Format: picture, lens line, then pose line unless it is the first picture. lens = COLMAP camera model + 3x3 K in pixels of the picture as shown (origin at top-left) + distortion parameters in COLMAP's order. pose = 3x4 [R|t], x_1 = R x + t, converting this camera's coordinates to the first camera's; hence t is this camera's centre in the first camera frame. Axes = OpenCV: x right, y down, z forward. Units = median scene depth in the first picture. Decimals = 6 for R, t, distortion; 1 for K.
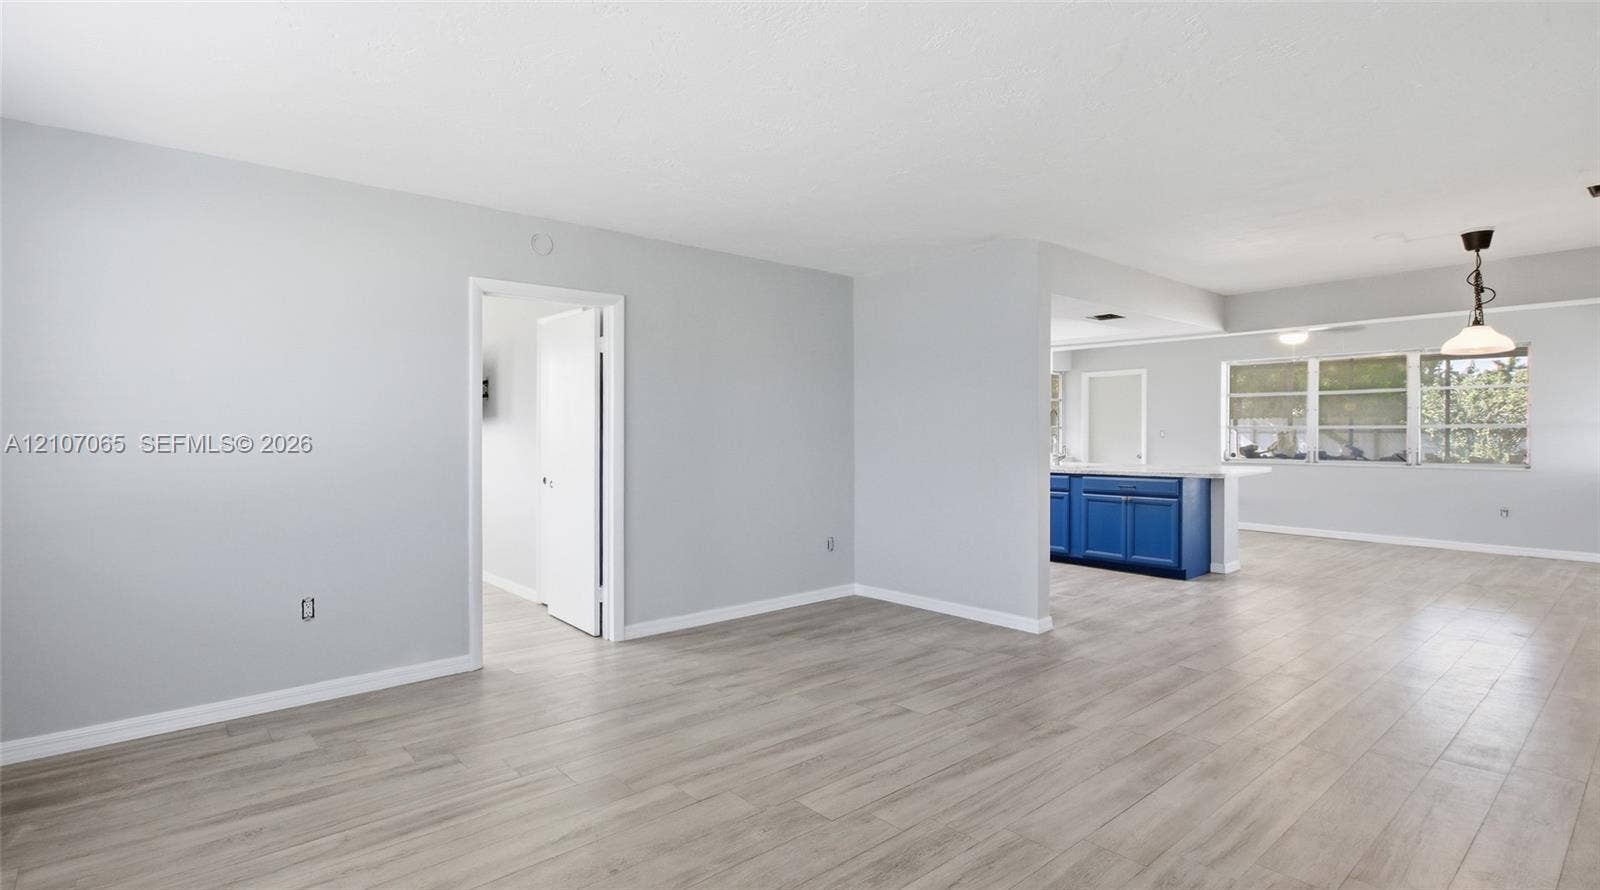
lens RADIAL K [[765.6, 0, 800.0], [0, 765.6, 445.0], [0, 0, 1]] dist [0.015240, 0.000027]
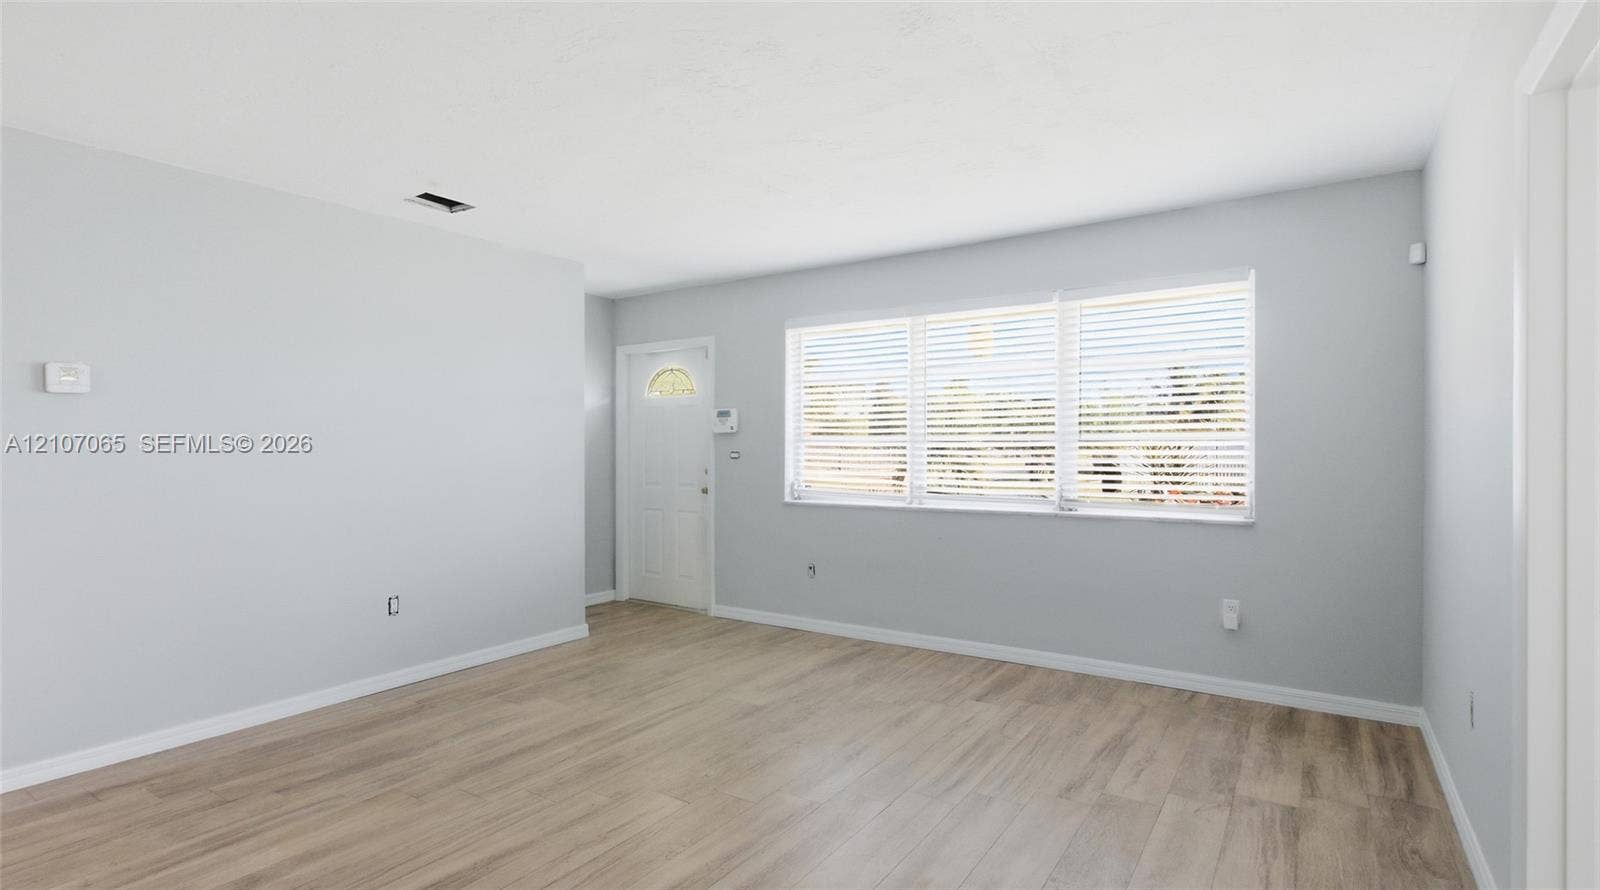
lens RADIAL K [[765.6, 0, 800.0], [0, 765.6, 445.0], [0, 0, 1]] dist [0.015240, 0.000027]
pose [[-0.965977, 0.008188, -0.258498, 0.101204], [0.002733, 0.999766, 0.021457, -0.034504], [0.258613, 0.020020, -0.965773, 1.858205]]
